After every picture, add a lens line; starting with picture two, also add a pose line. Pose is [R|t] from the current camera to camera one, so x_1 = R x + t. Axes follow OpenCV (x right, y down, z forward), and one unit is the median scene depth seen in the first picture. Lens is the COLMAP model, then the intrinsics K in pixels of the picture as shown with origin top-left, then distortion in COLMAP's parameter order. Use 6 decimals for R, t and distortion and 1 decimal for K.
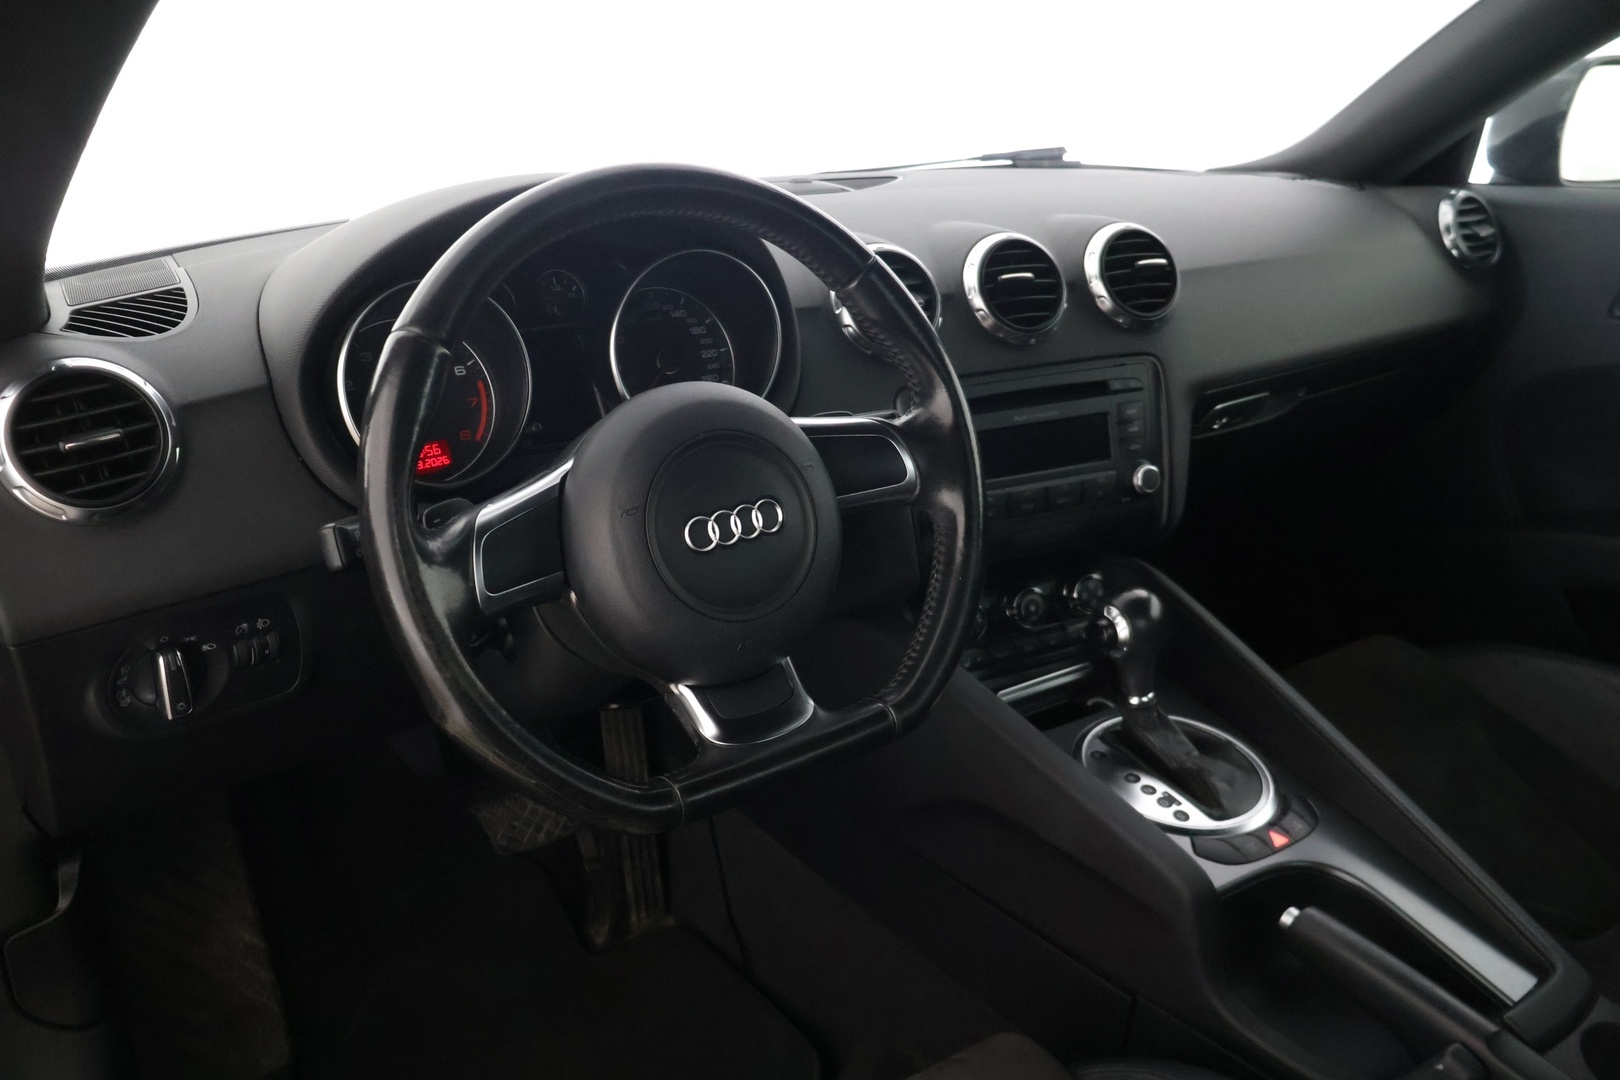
lens RADIAL K [[1337.2, 0, 802.0], [0, 1337.2, 532.8], [0, 0, 1]] dist [0.007936, -0.008627]
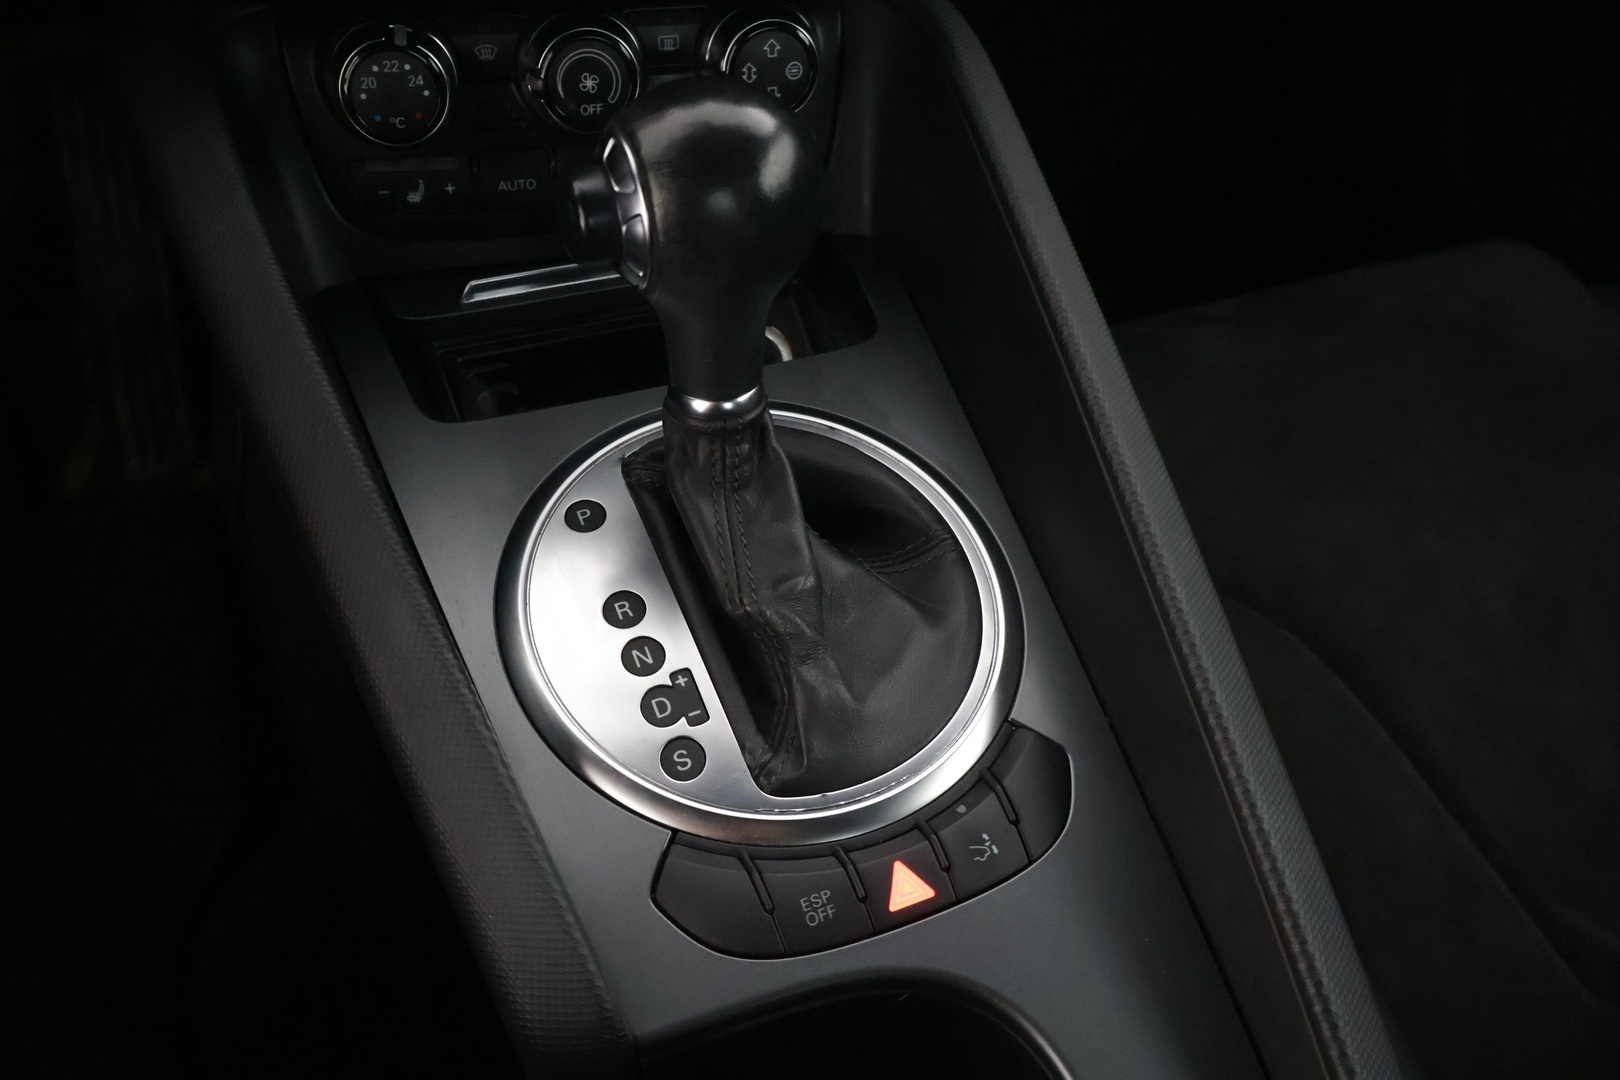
lens RADIAL K [[1337.2, 0, 802.0], [0, 1337.2, 532.8], [0, 0, 1]] dist [0.007936, -0.008627]
pose [[0.979150, 0.198680, -0.042334, 0.276476], [-0.160373, 0.883948, 0.439223, -0.008857], [0.124686, -0.423276, 0.897380, 0.607588]]
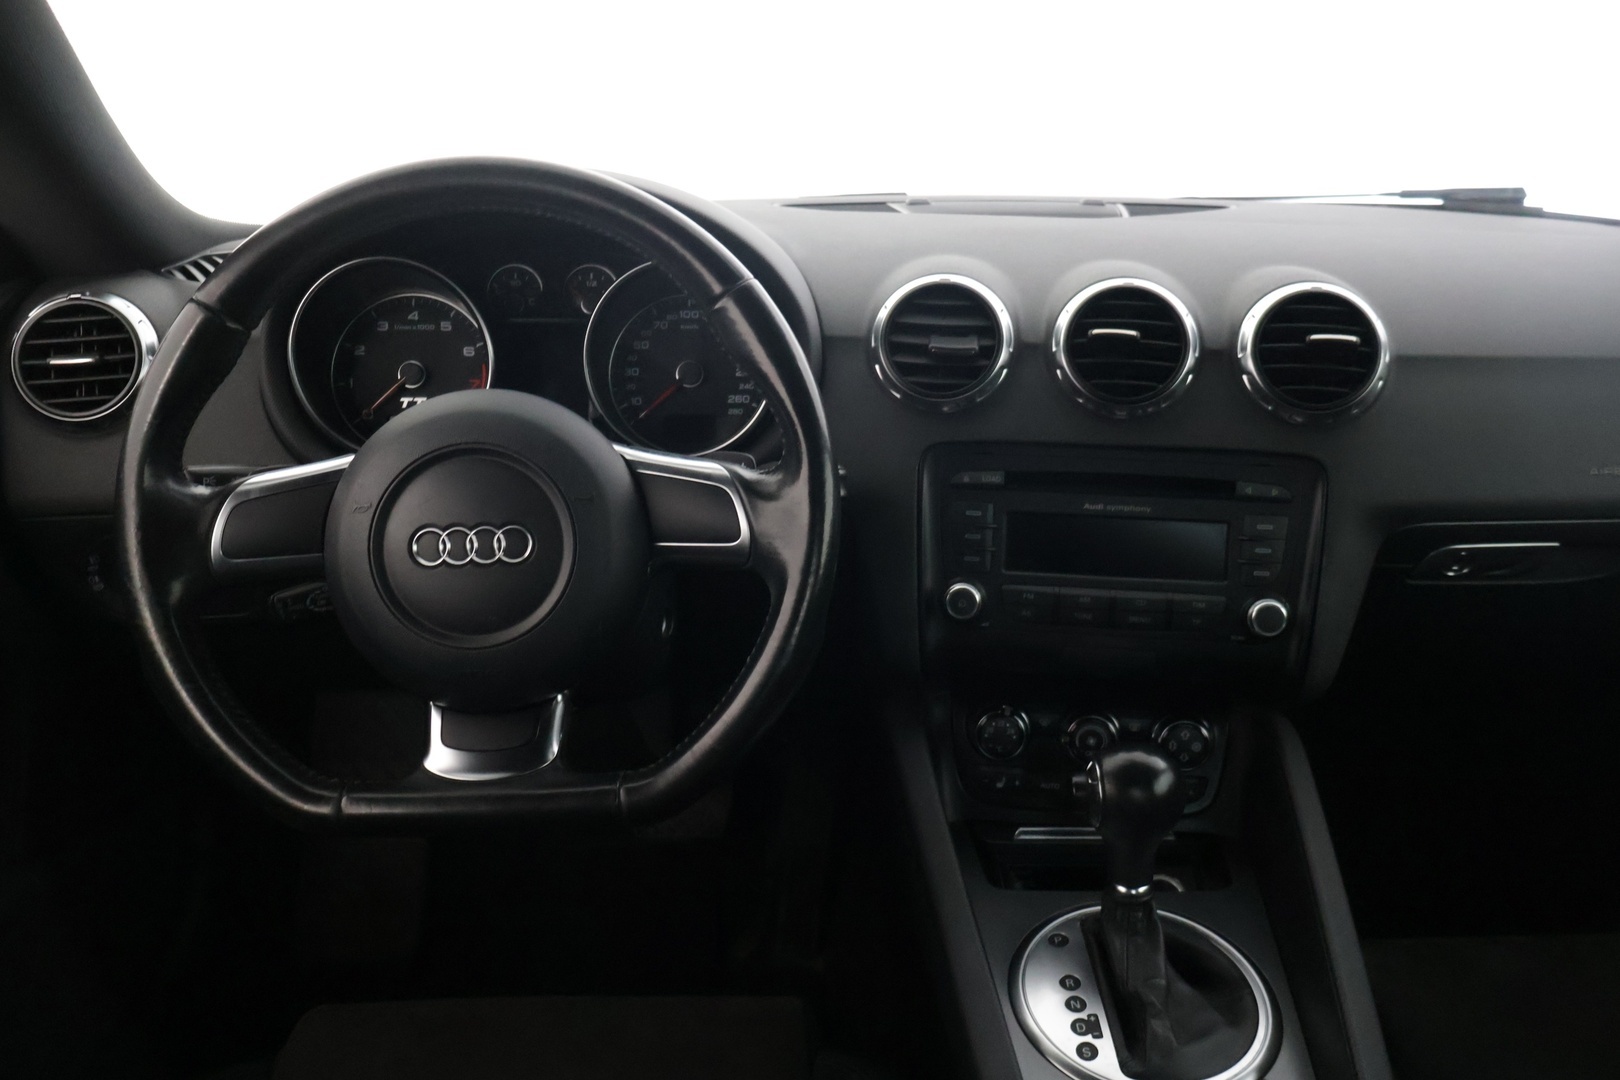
lens RADIAL K [[1337.2, 0, 802.0], [0, 1337.2, 532.8], [0, 0, 1]] dist [0.007936, -0.008627]
pose [[0.838118, 0.199704, -0.507618, 0.413155], [-0.203419, 0.977873, 0.048847, -0.071188], [0.506141, 0.062319, 0.860196, 0.209098]]
